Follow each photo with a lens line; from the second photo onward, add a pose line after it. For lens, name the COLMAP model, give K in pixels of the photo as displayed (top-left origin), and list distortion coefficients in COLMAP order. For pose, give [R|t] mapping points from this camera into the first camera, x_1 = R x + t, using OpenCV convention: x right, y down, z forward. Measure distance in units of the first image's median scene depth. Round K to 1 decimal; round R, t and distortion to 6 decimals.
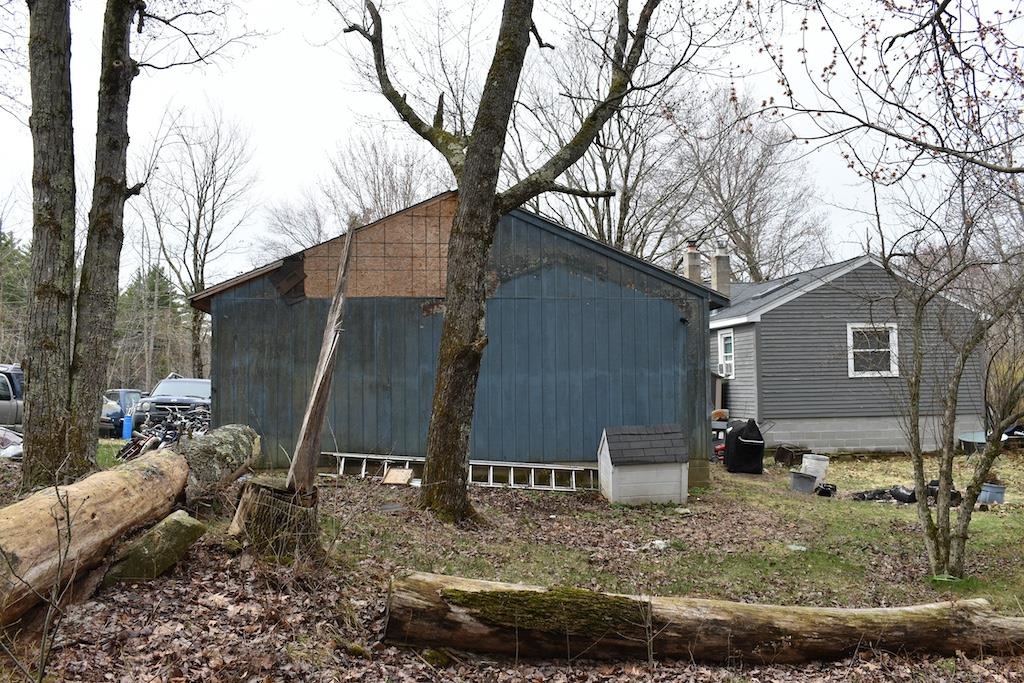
lens RADIAL K [[927.0, 0, 512.2], [0, 927.0, 342.1], [0, 0, 1]] dist [-0.022661, 0.000000]
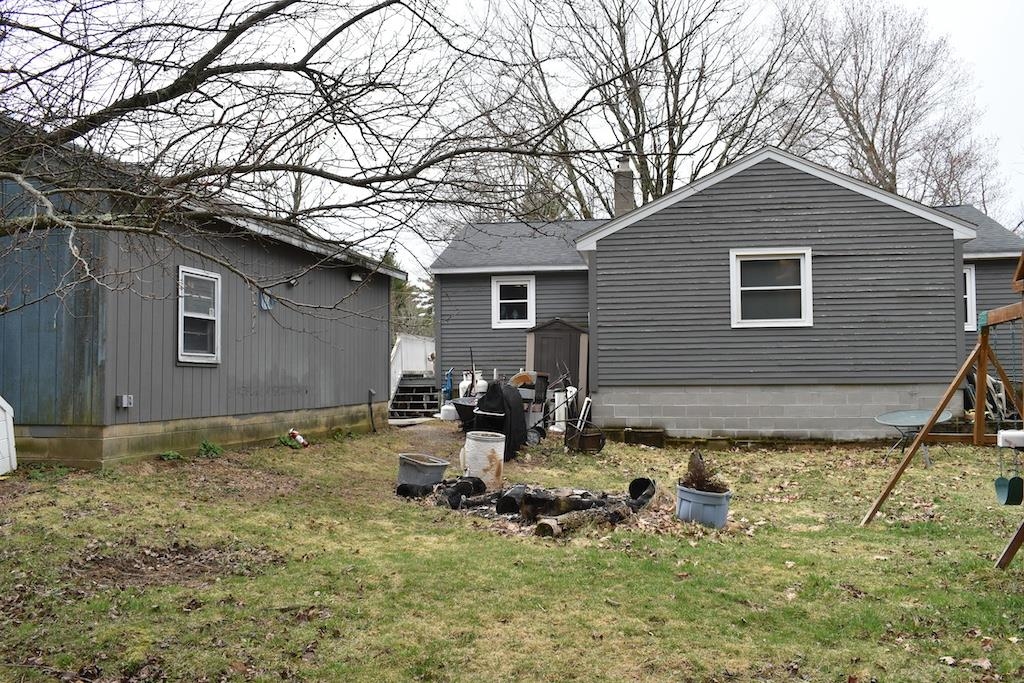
lens RADIAL K [[927.0, 0, 512.2], [0, 927.0, 339.8], [0, 0, 1]] dist [-0.022661, 0.000000]
pose [[0.948574, -0.005254, -0.316512, 0.426821], [0.009200, 0.999897, 0.010974, 0.038092], [0.316422, -0.013321, 0.948525, 0.295443]]
